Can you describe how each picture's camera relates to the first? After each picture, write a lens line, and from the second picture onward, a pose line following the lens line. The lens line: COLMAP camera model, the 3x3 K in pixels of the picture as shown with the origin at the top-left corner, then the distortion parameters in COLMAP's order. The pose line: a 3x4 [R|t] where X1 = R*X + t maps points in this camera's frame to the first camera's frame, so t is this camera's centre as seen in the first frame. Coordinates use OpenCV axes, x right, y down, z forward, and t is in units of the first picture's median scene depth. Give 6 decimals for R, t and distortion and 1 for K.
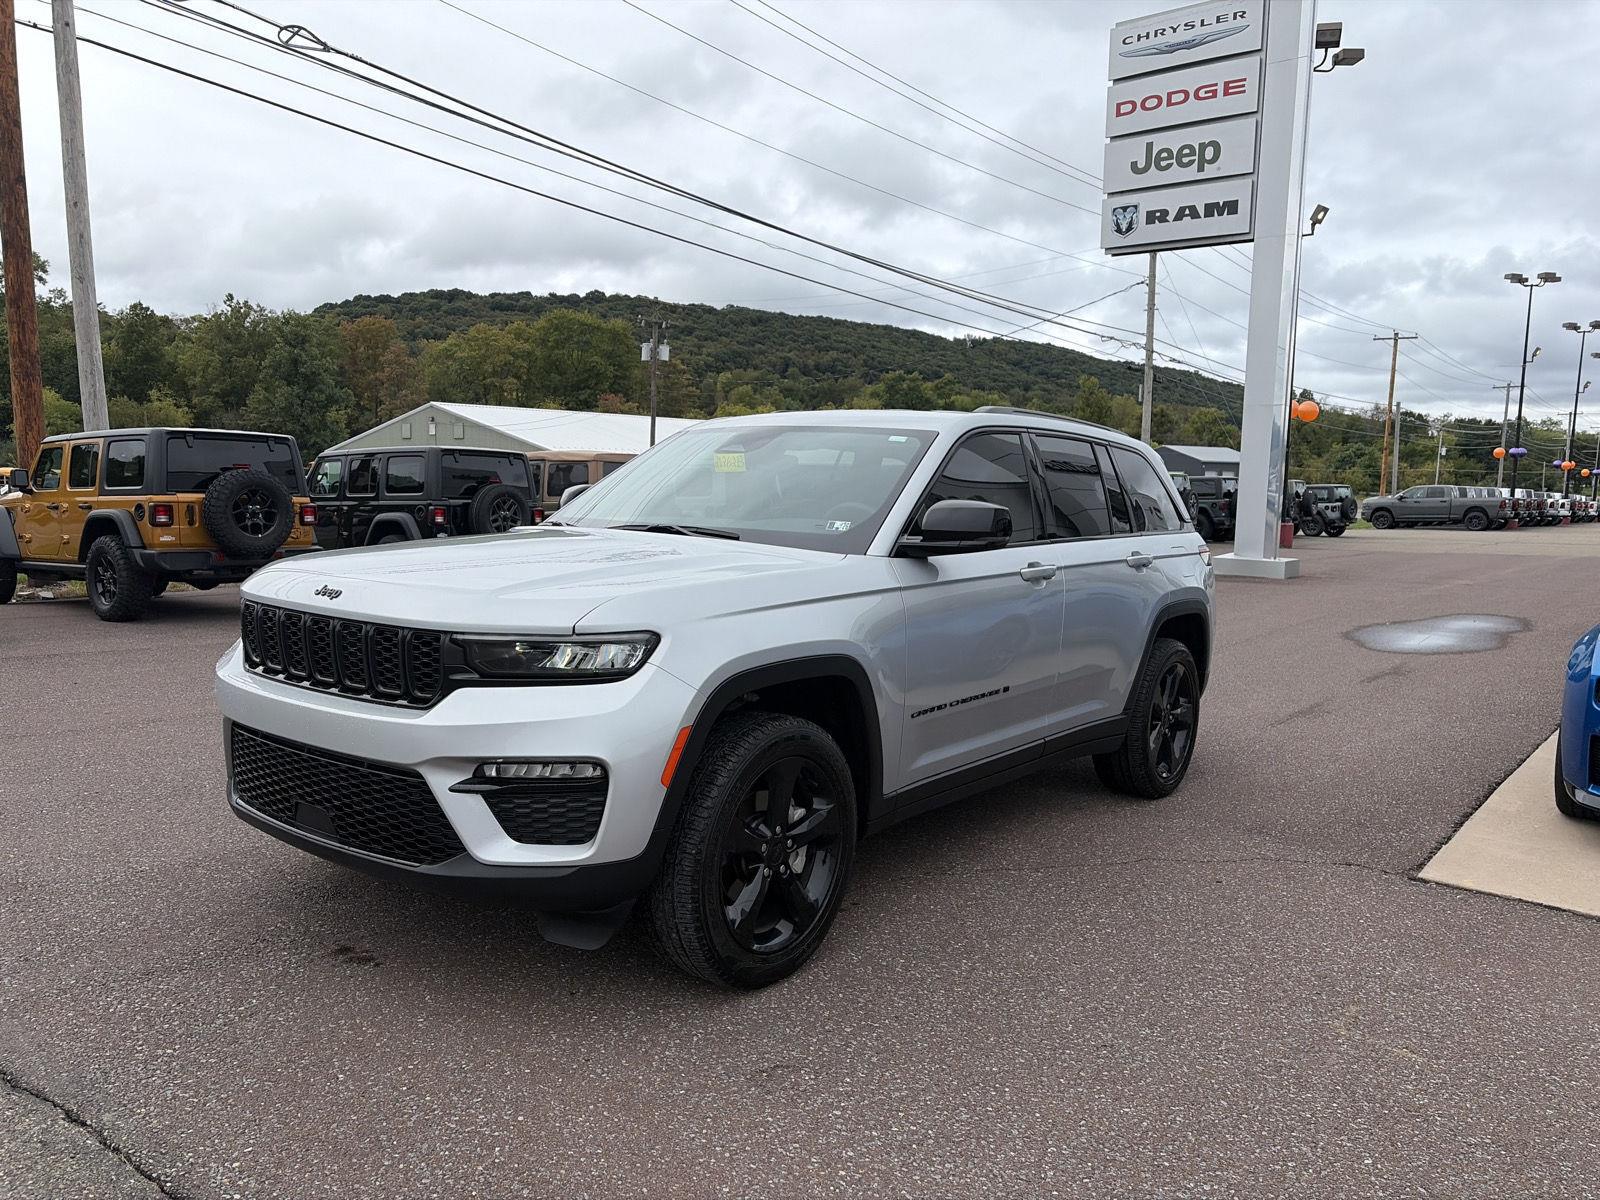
lens RADIAL K [[1204.9, 0, 803.0], [0, 1204.9, 603.3], [0, 0, 1]] dist [0.039254, -0.034036]
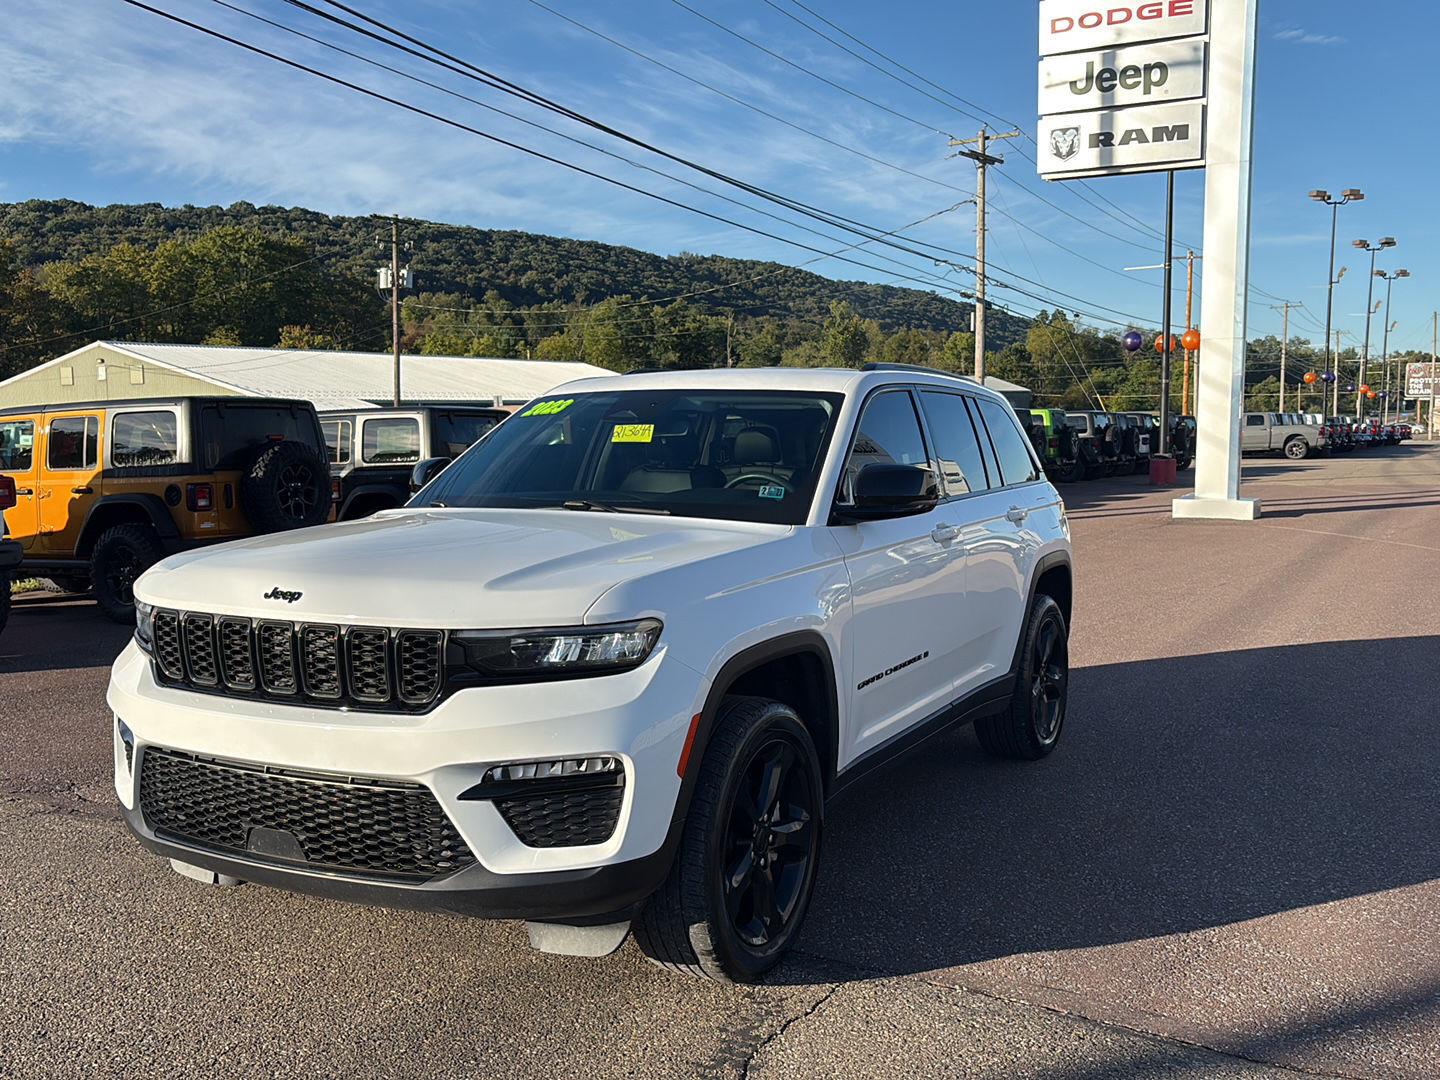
lens RADIAL K [[1384.4, 0, 731.6], [0, 1384.4, 547.7], [0, 0, 1]] dist [0.012564, 0.000000]
pose [[0.985526, -0.040913, 0.164514, -0.177968], [0.042273, 0.999095, -0.004770, -0.009209], [-0.164169, 0.011656, 0.986363, -0.012694]]
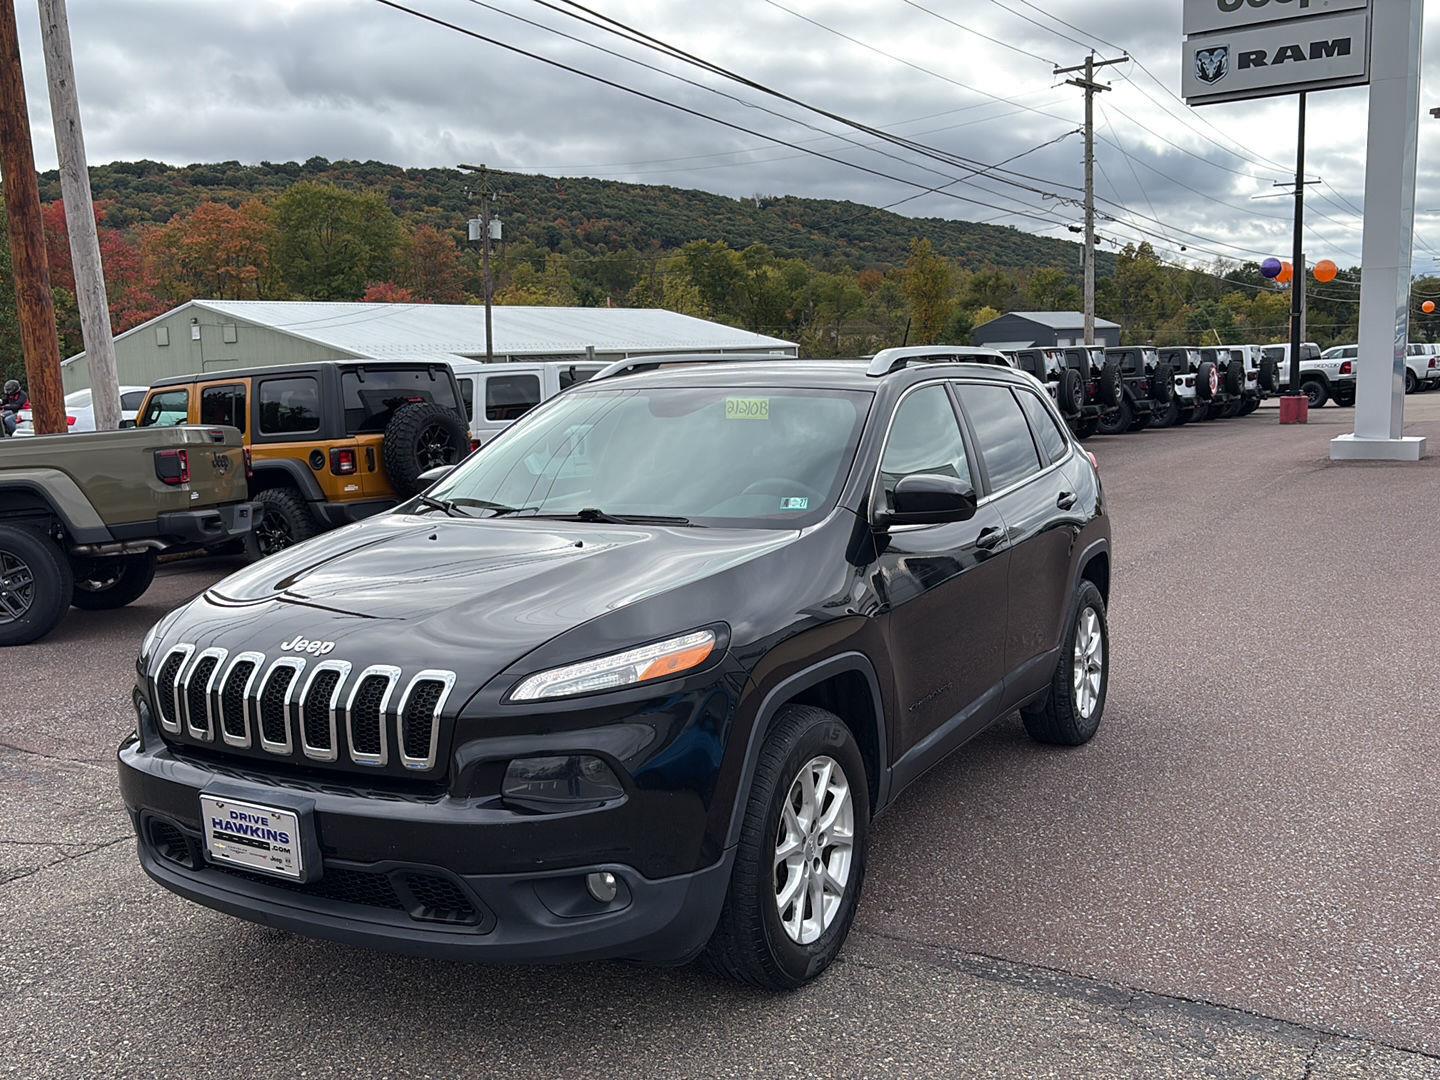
lens RADIAL K [[1384.4, 0, 722.3], [0, 1384.4, 552.0], [0, 0, 1]] dist [0.012564, 0.000000]
pose [[0.992870, -0.062429, 0.101549, -0.214154], [0.059182, 0.997644, 0.034683, -0.017382], [-0.103475, -0.028426, 0.994226, 0.019372]]
